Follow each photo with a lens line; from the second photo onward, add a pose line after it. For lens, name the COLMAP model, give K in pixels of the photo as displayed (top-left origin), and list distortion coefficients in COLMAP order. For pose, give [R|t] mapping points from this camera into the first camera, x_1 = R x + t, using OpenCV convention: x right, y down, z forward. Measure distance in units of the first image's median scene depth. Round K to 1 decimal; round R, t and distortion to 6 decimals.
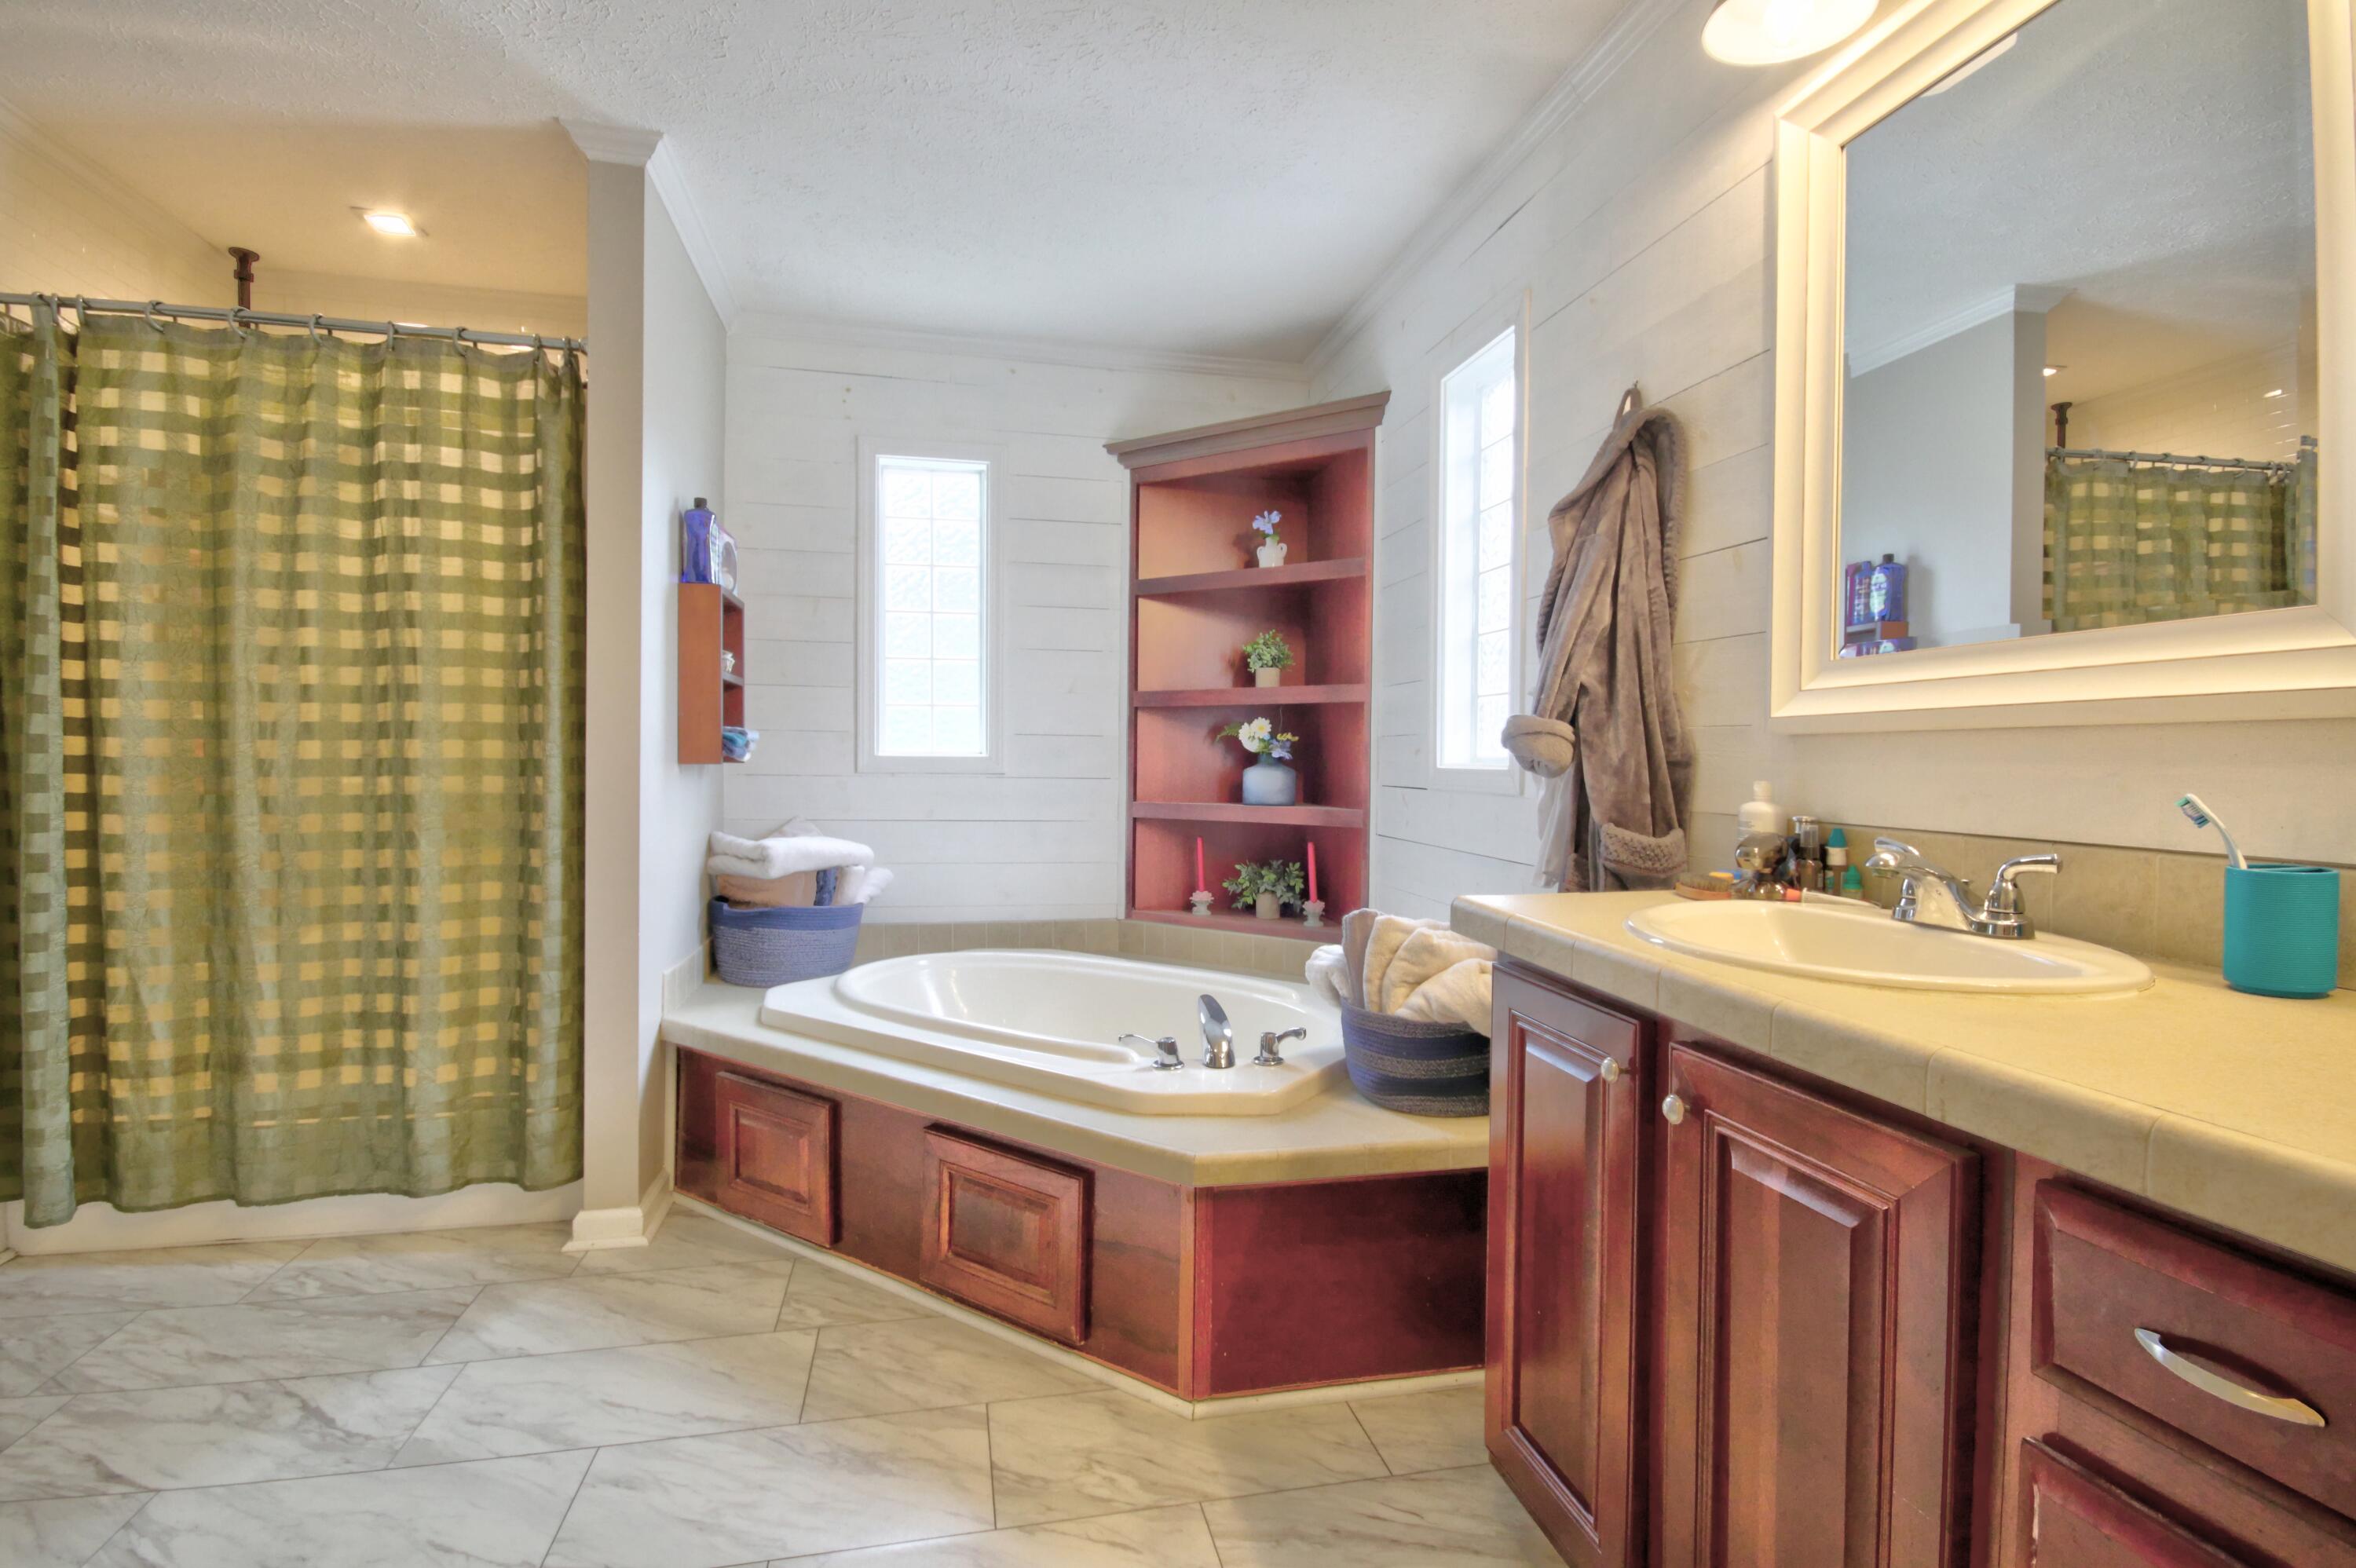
lens RADIAL K [[1092.1, 0, 1168.5], [0, 1092.1, 775.7], [0, 0, 1]] dist [0.011227, -0.012919]
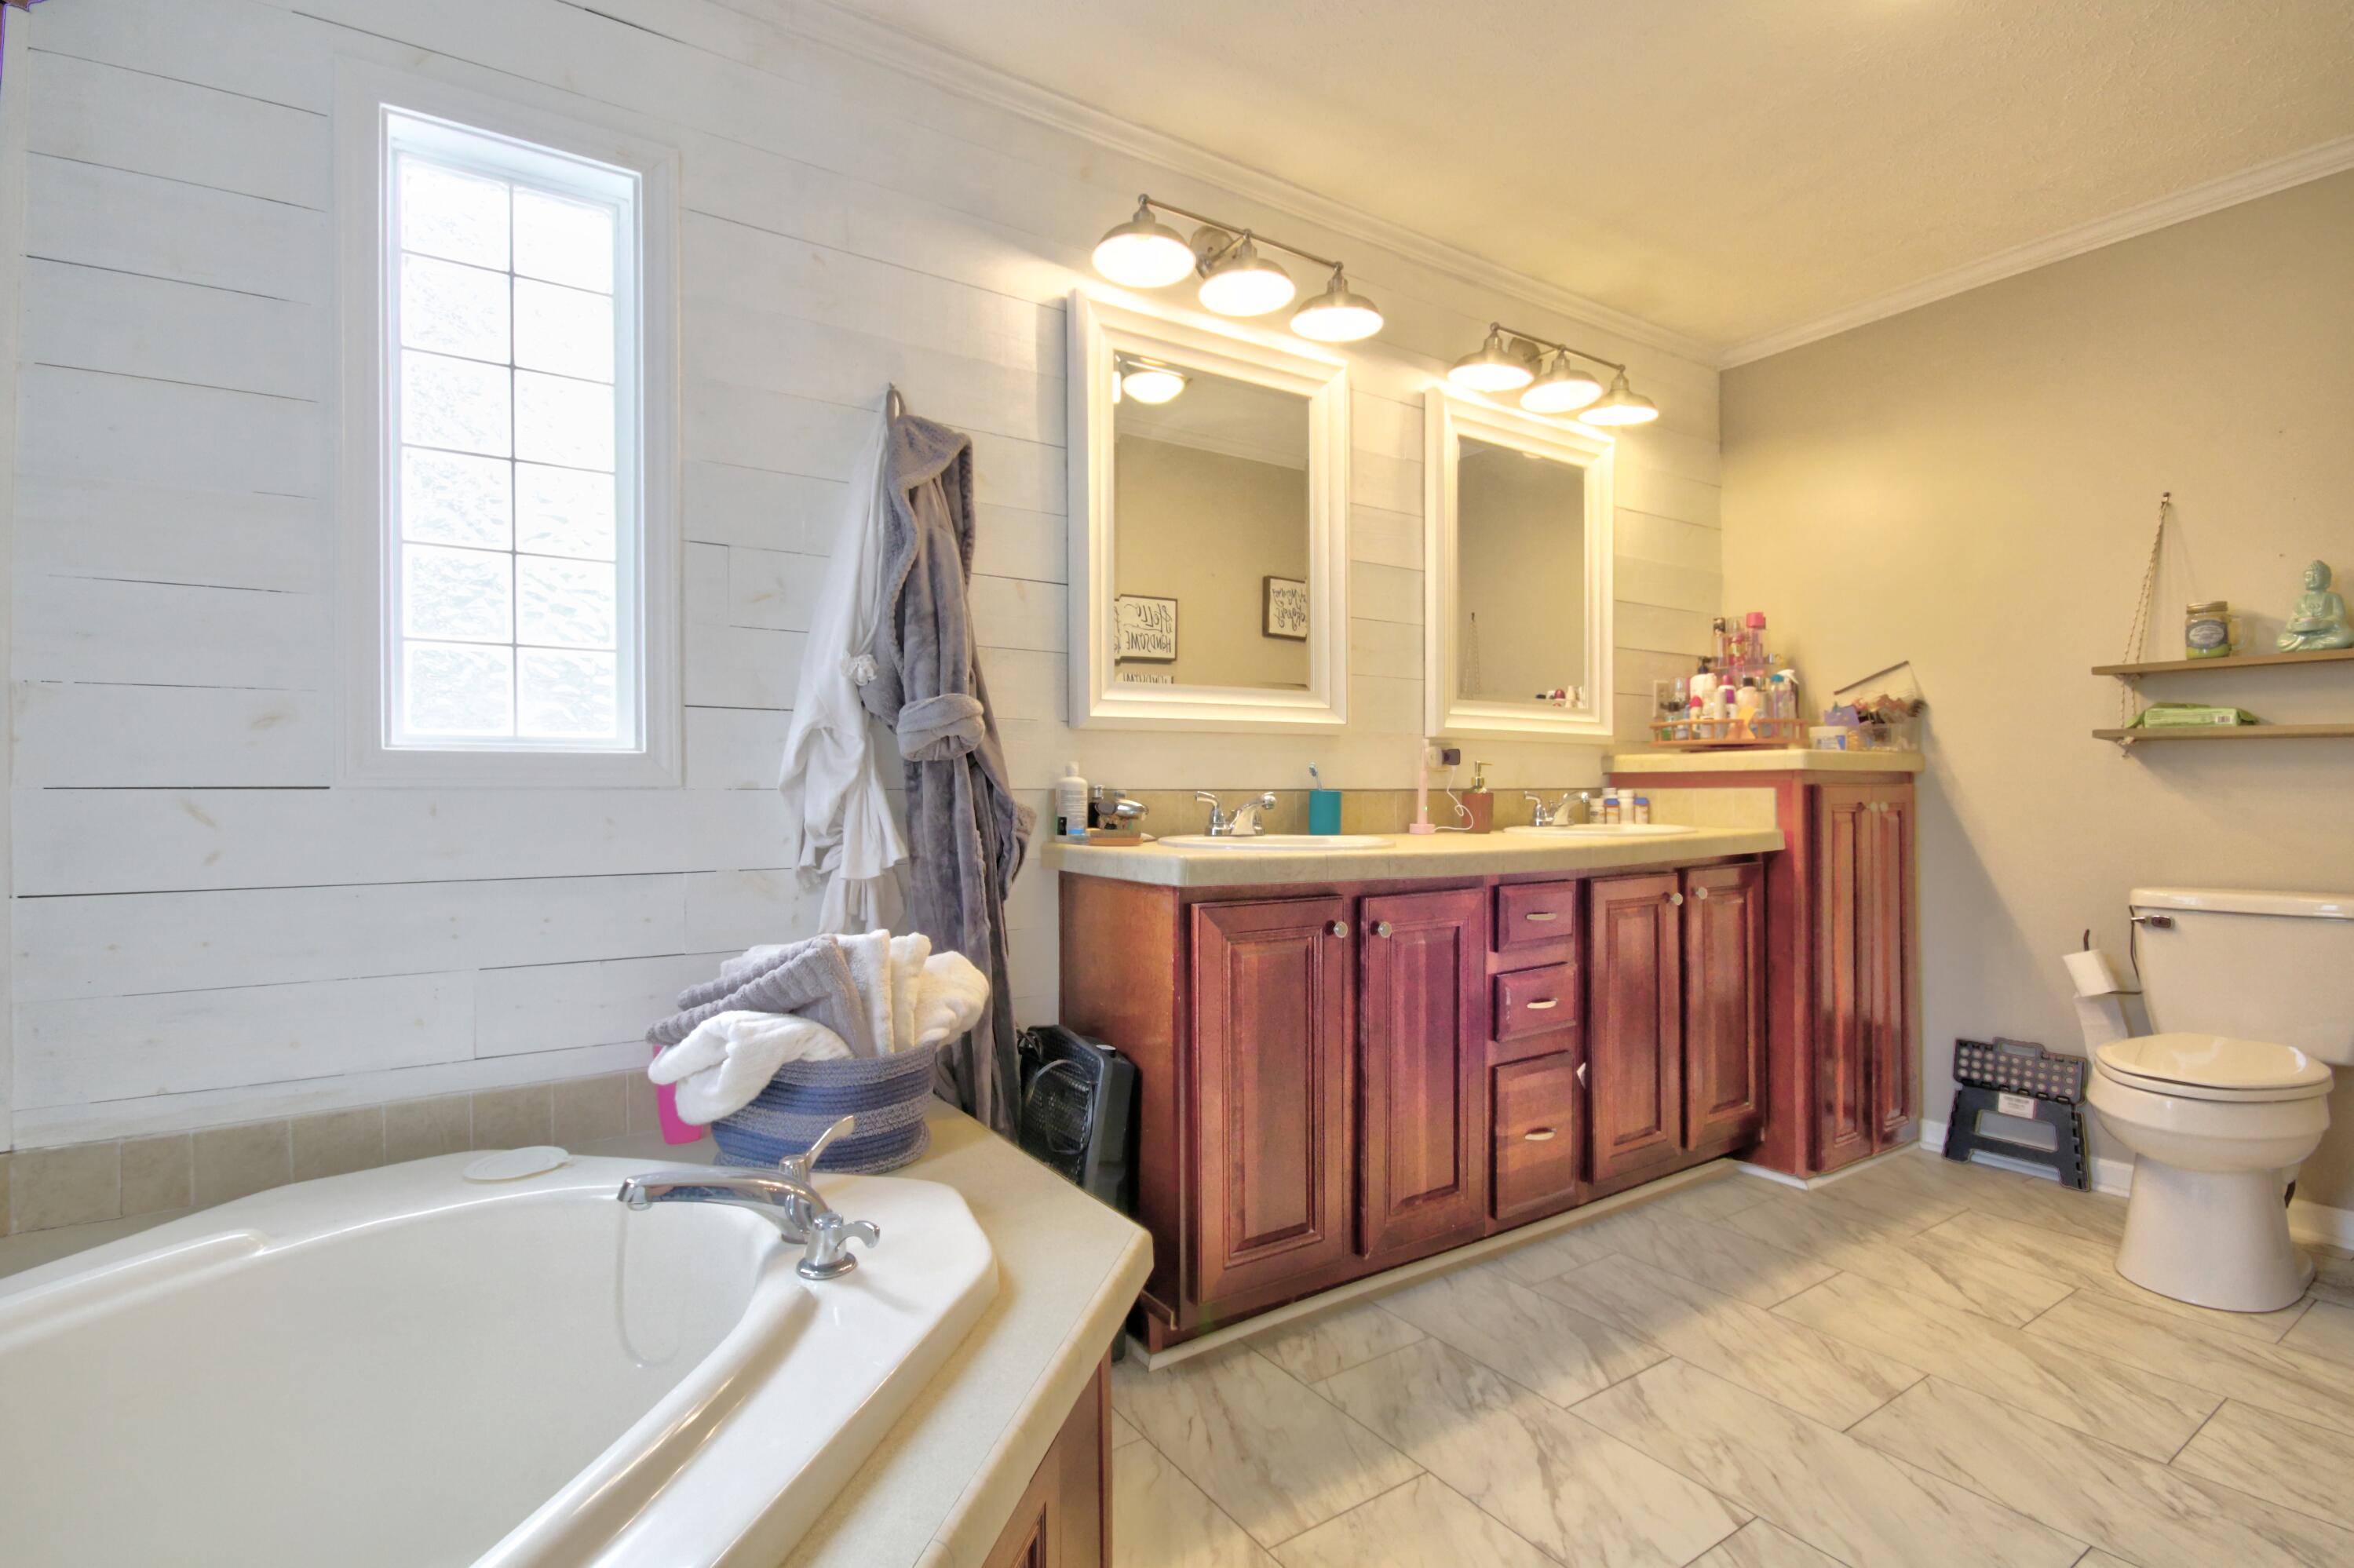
lens RADIAL K [[1091.2, 0, 1170.8], [0, 1091.2, 778.7], [0, 0, 1]] dist [0.011227, -0.012919]
pose [[-0.355789, -0.004487, 0.934555, -0.850495], [0.012397, 0.999878, 0.009520, 0.015800], [-0.934484, 0.014973, -0.355690, 1.475594]]
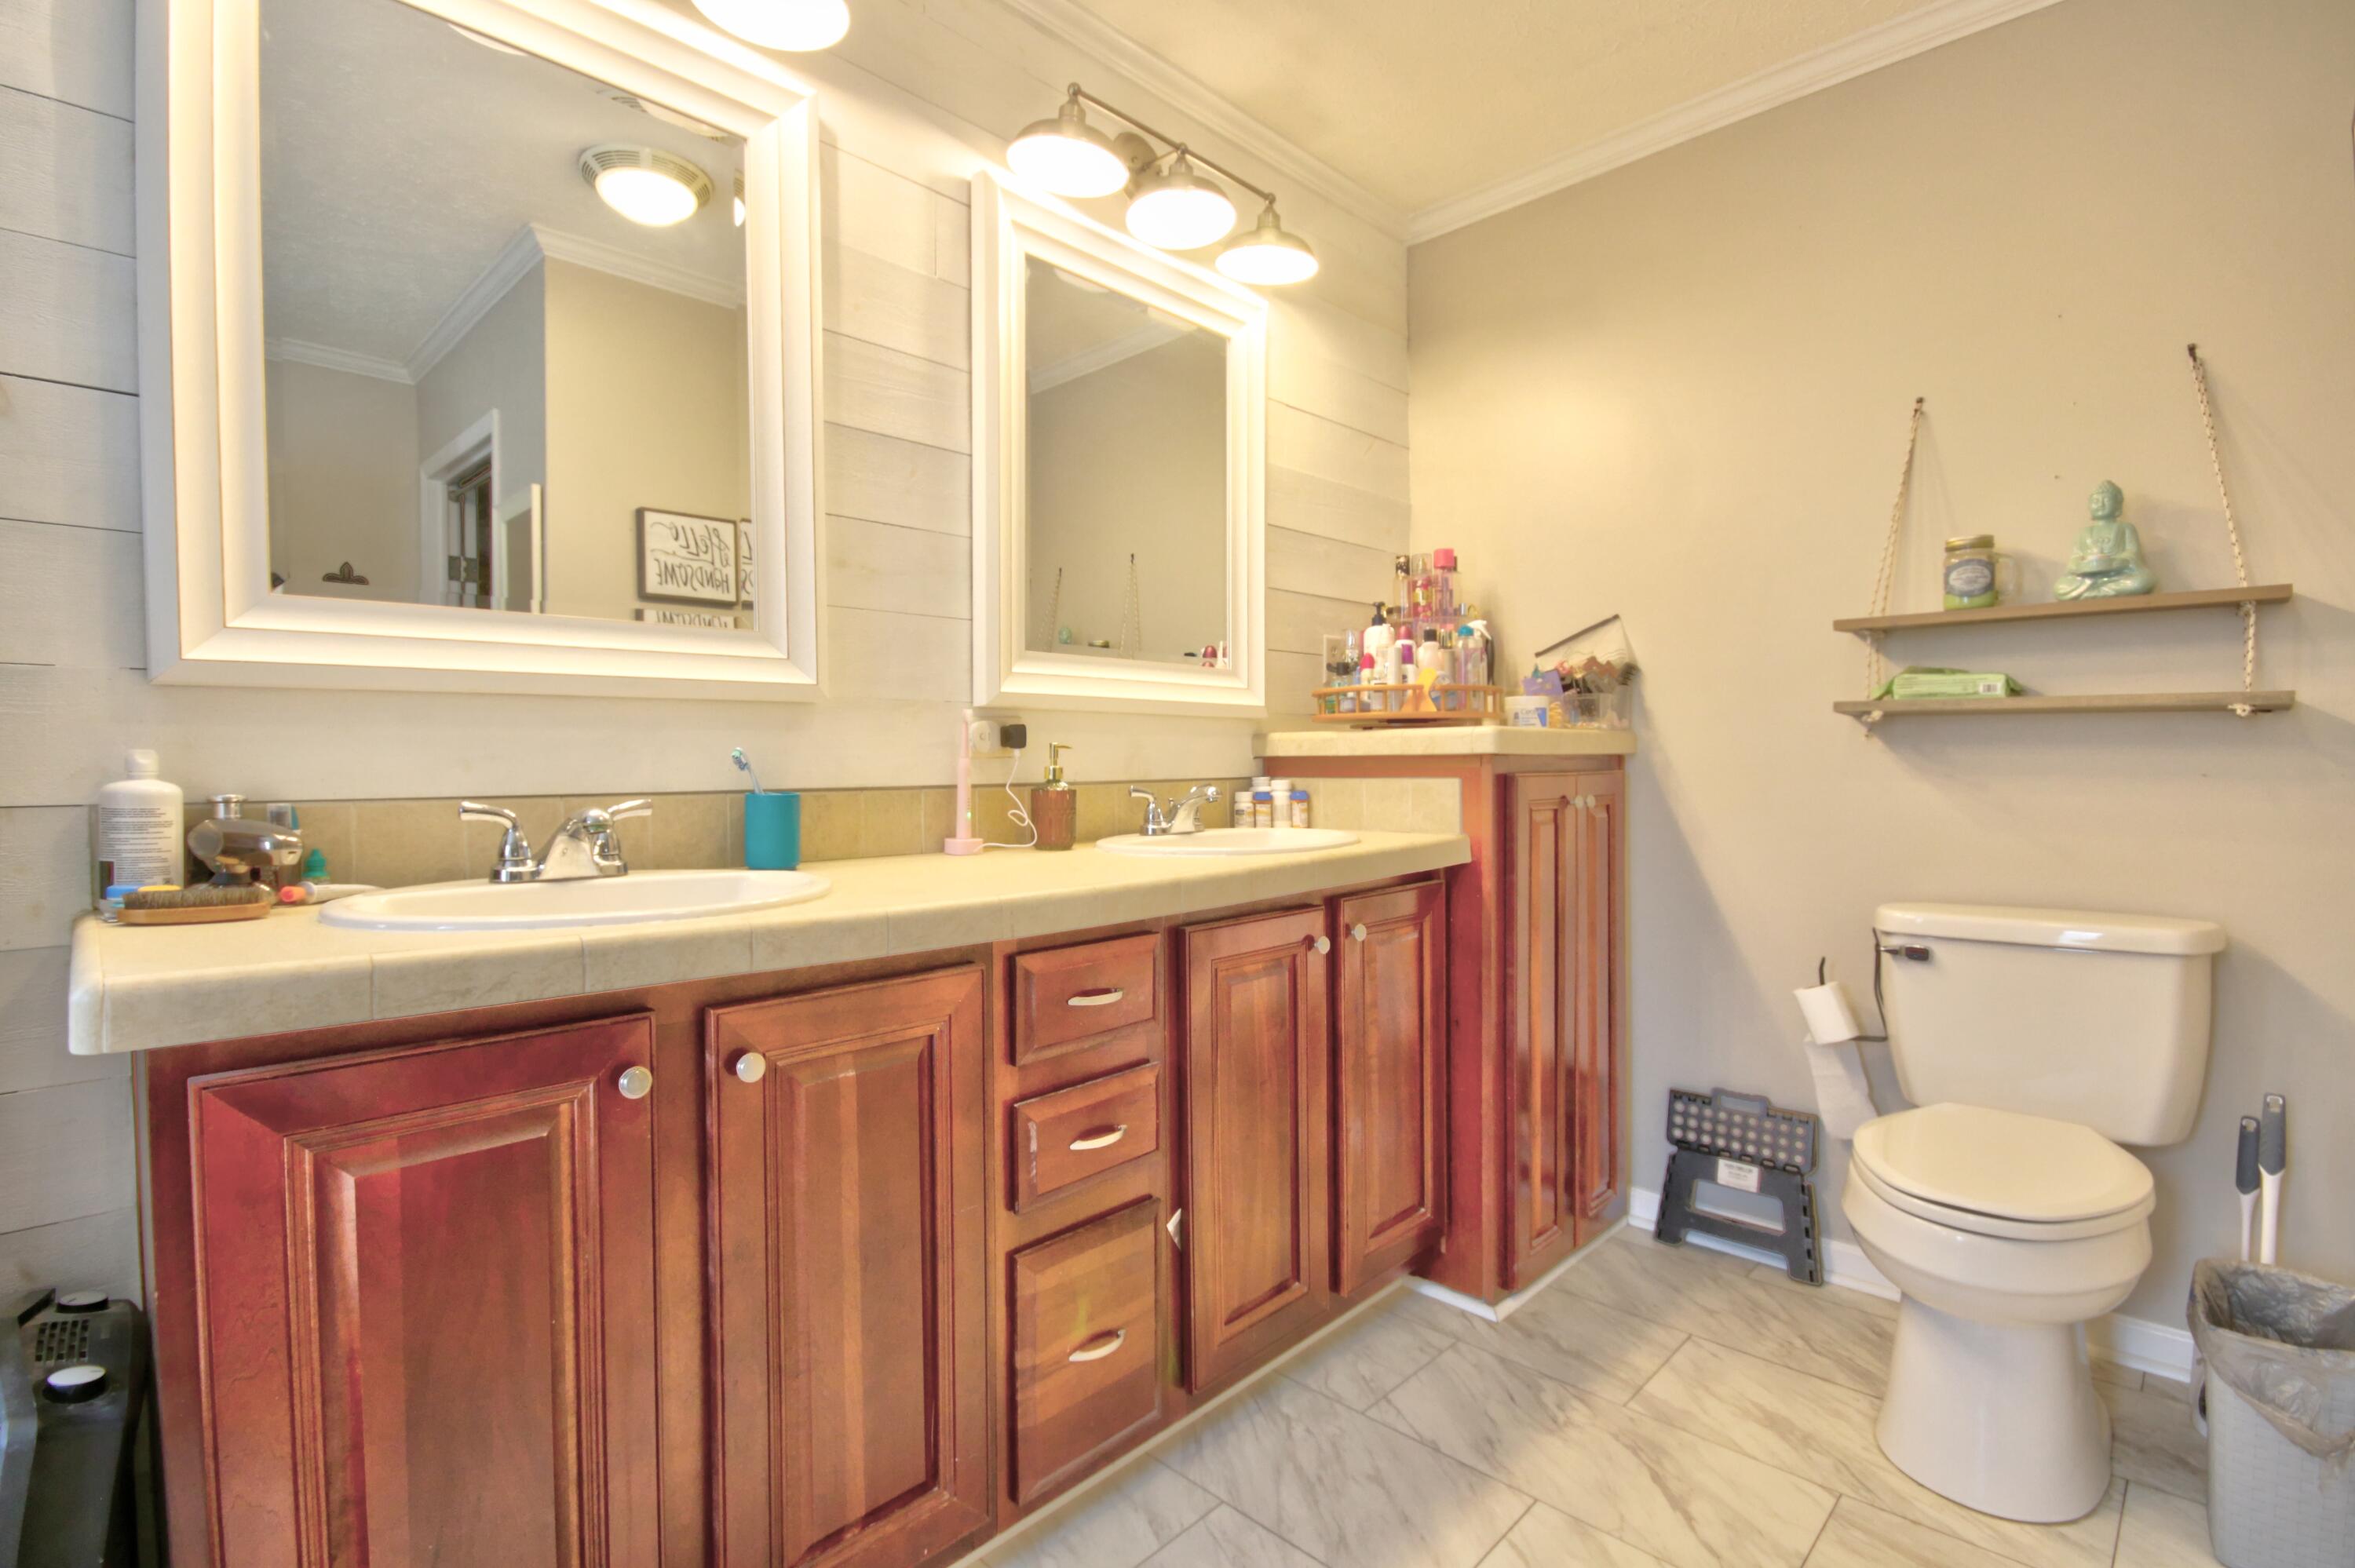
lens RADIAL K [[1091.6, 0, 1178.2], [0, 1091.6, 780.6], [0, 0, 1]] dist [0.011227, -0.012919]
pose [[-0.552299, -0.023975, 0.833302, -0.419579], [0.013330, 0.999205, 0.037583, 0.008154], [-0.833540, 0.031865, -0.551540, 0.896380]]
